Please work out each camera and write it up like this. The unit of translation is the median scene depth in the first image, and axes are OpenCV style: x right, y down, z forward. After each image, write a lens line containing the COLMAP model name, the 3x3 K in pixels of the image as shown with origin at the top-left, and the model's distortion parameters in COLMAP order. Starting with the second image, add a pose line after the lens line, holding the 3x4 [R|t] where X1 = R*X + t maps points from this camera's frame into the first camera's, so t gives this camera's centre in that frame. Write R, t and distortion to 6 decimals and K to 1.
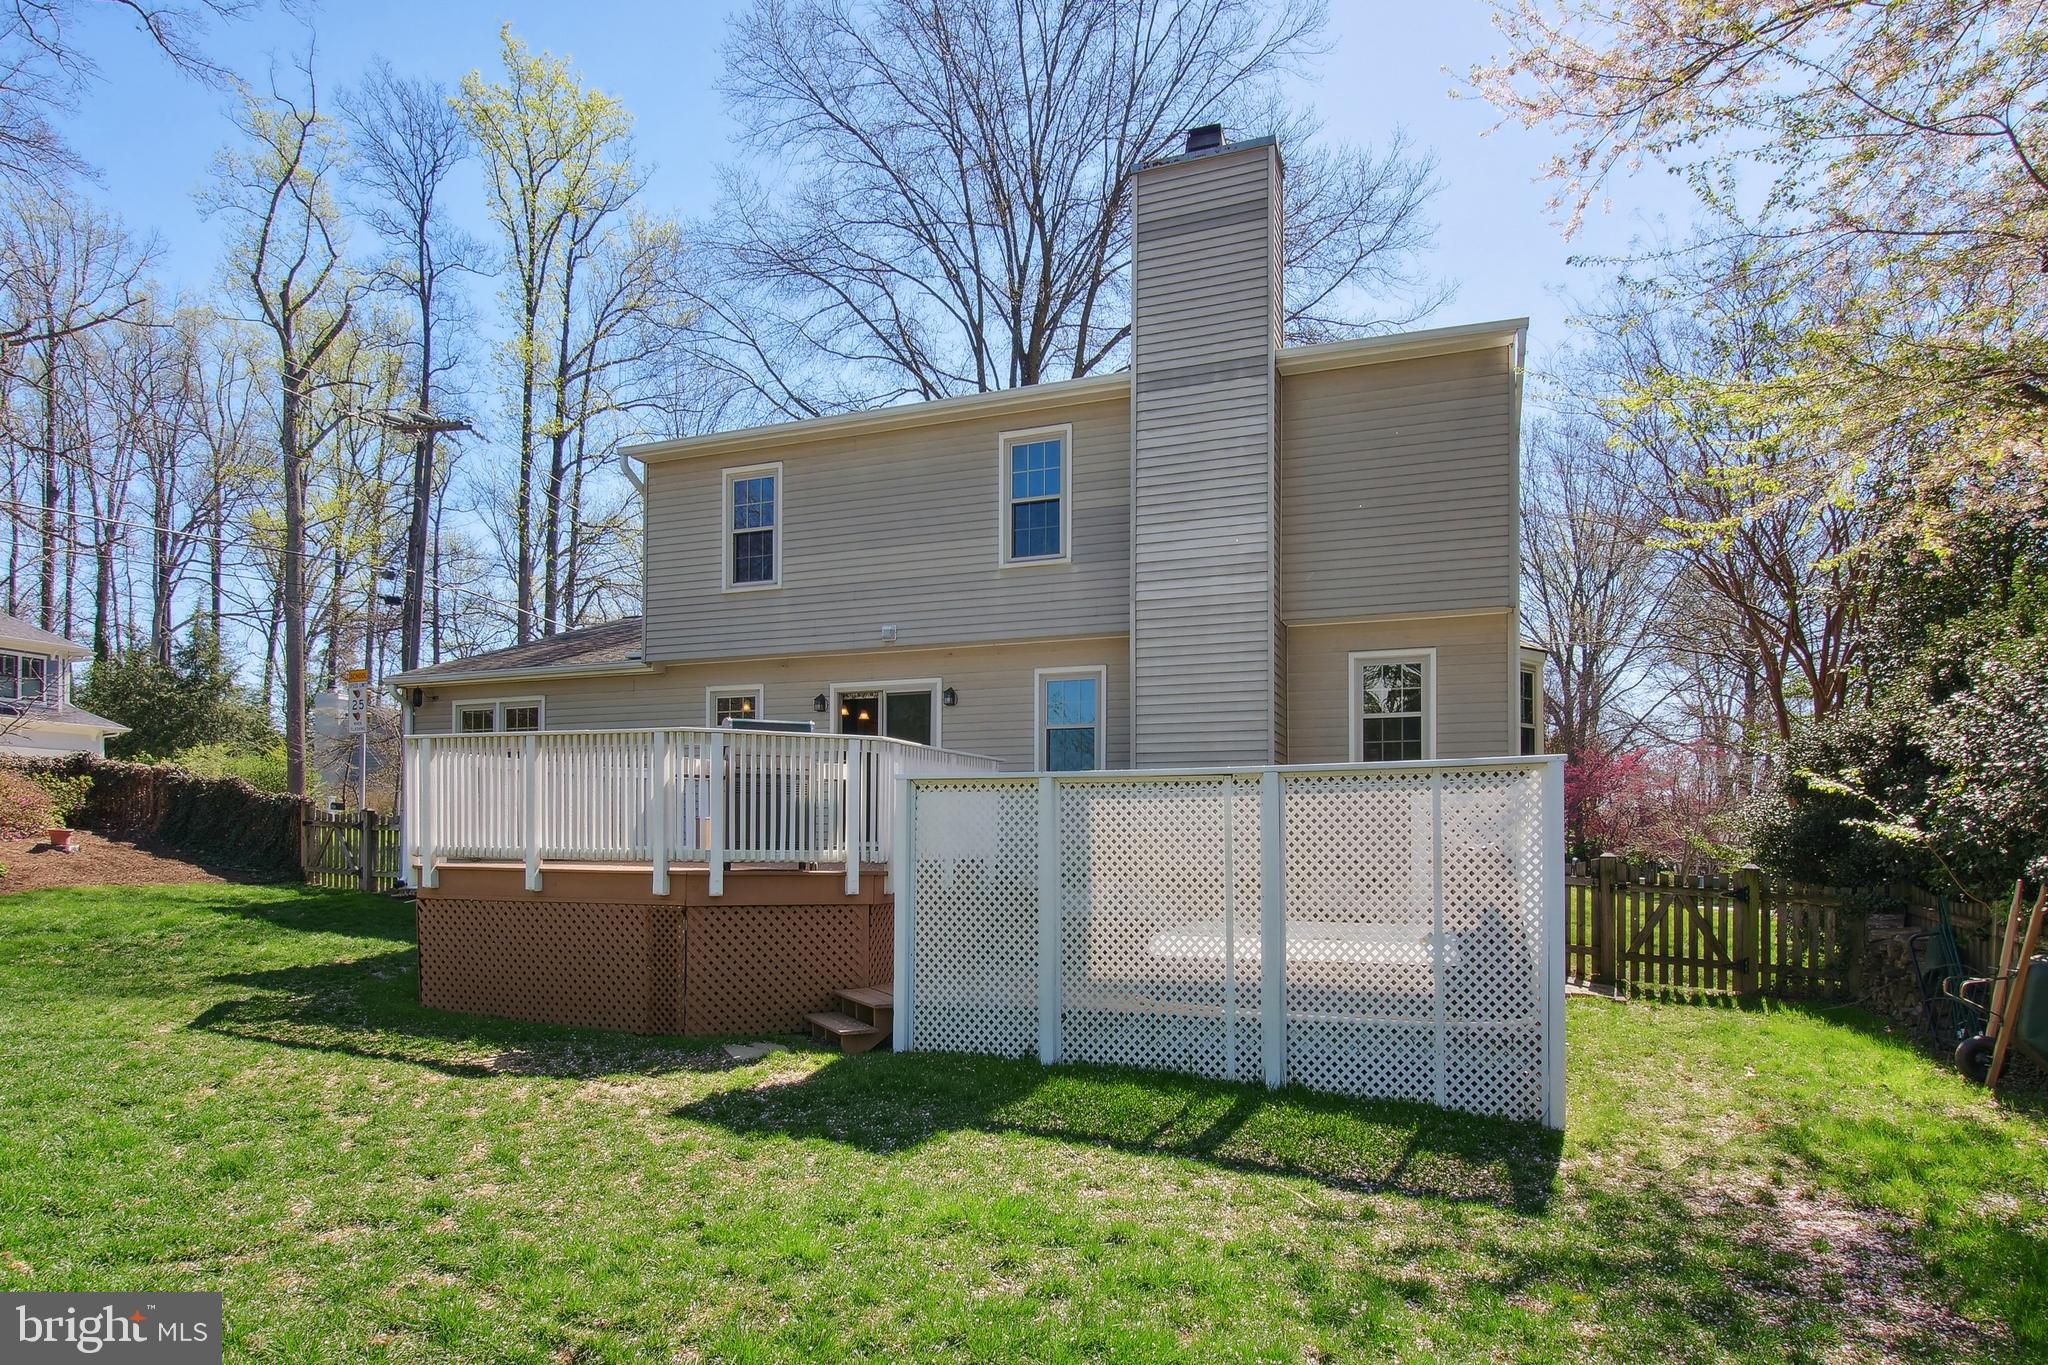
lens RADIAL K [[1000.5, 0, 1028.9], [0, 1000.5, 836.5], [0, 0, 1]] dist [0.000021, 0.000026]
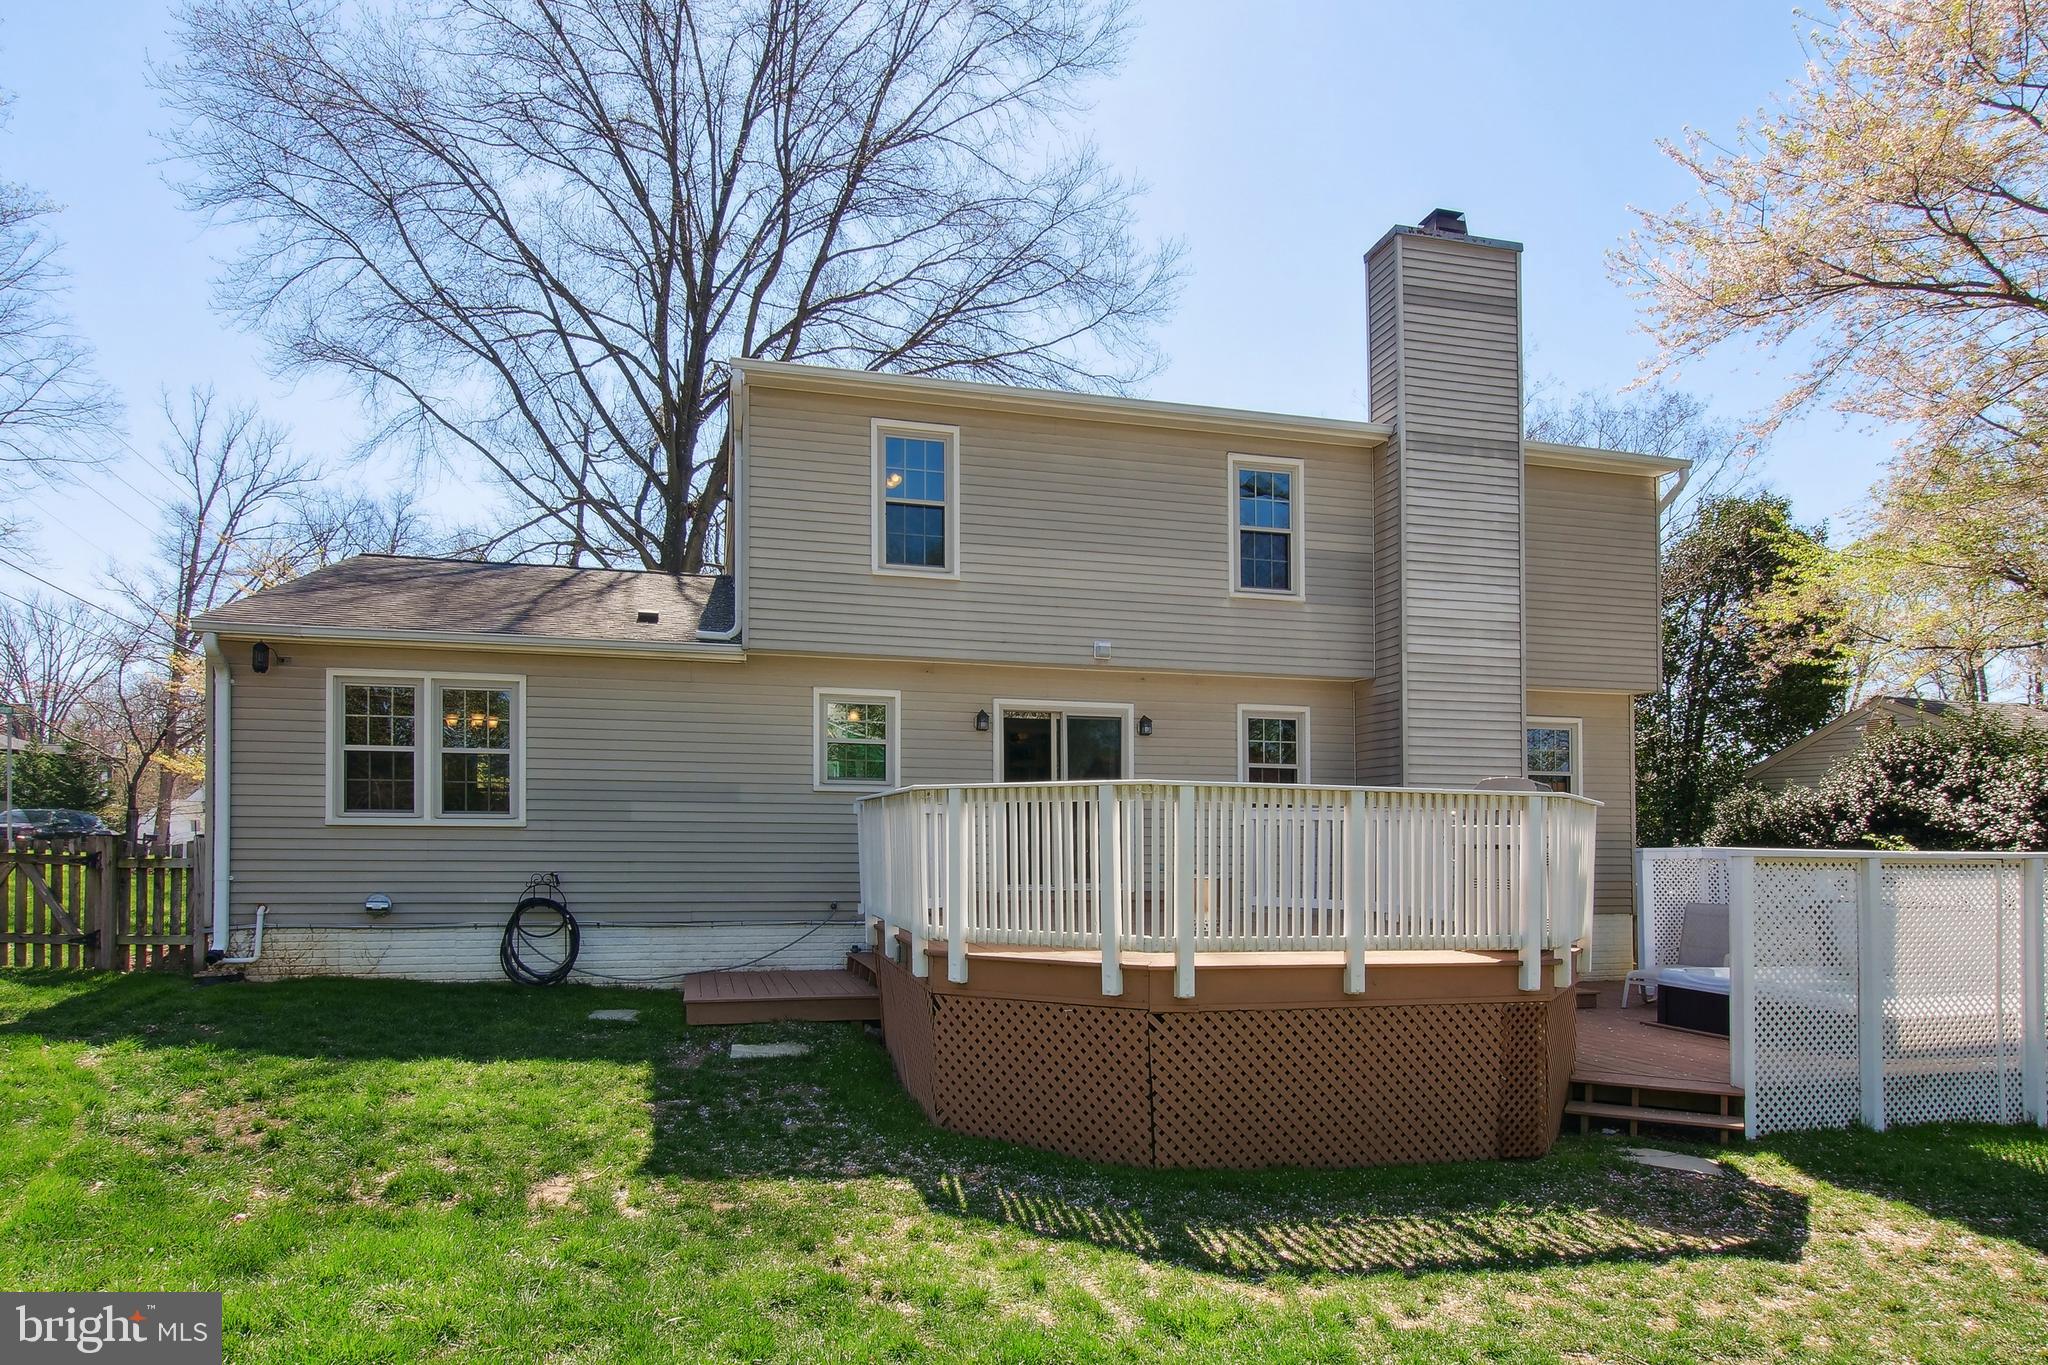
lens RADIAL K [[1000.5, 0, 1028.9], [0, 1000.5, 836.5], [0, 0, 1]] dist [0.000021, 0.000026]
pose [[0.864539, 0.008076, 0.502501, -0.666552], [-0.007706, 0.999966, -0.002813, -0.037541], [-0.502507, -0.001441, 0.864572, 0.279753]]
